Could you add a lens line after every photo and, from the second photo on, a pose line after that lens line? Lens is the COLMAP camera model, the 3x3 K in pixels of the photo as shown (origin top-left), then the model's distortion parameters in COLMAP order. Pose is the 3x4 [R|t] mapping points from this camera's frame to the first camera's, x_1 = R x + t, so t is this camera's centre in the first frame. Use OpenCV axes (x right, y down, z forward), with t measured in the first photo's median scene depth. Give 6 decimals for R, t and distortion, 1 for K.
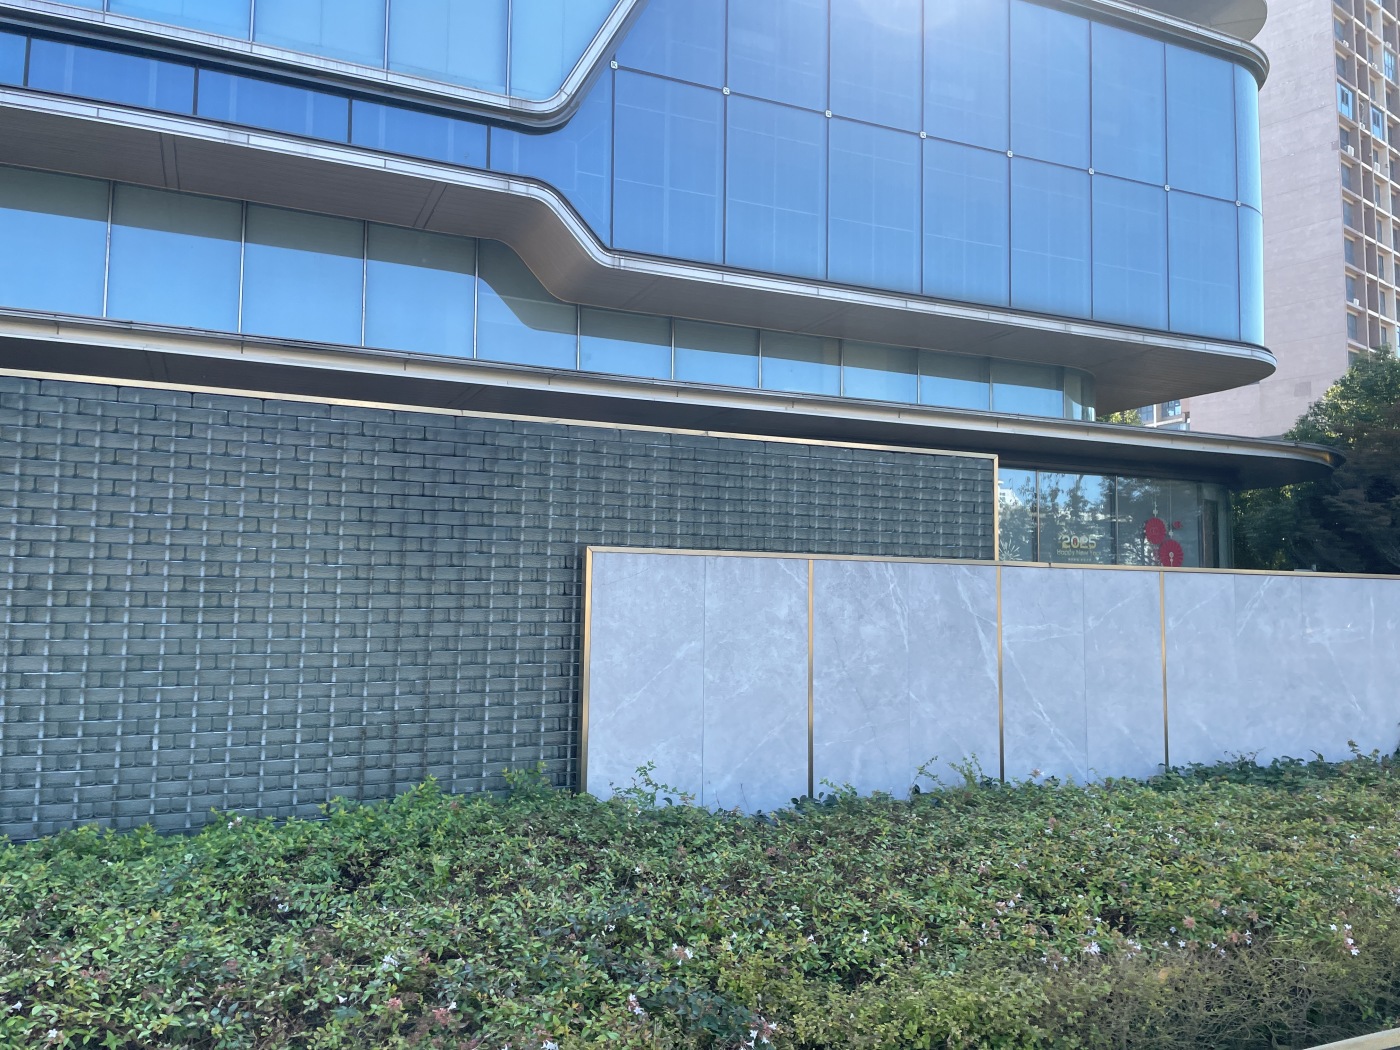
lens RADIAL K [[1058.1, 0, 692.8], [0, 1058.1, 524.3], [0, 0, 1]] dist [0.093017, -0.117340]
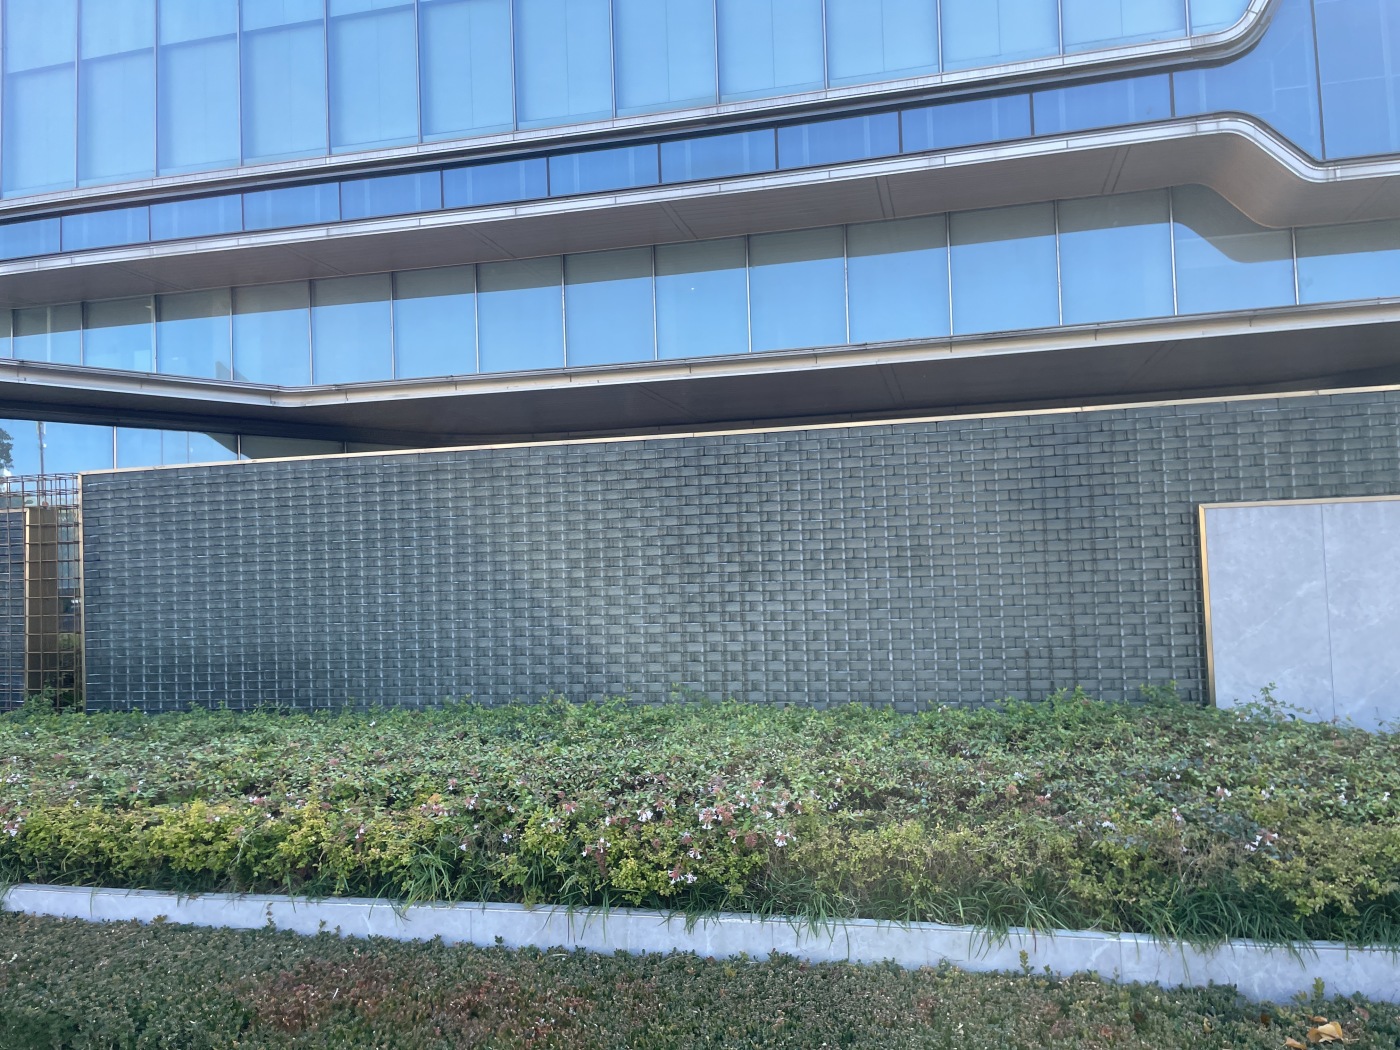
lens RADIAL K [[1058.1, 0, 692.8], [0, 1058.1, 524.3], [0, 0, 1]] dist [0.093017, -0.117340]
pose [[0.784255, -0.067550, -0.616751, 0.201867], [0.090232, 0.995905, 0.005662, -0.015842], [0.613842, -0.060091, 0.787138, -0.316257]]
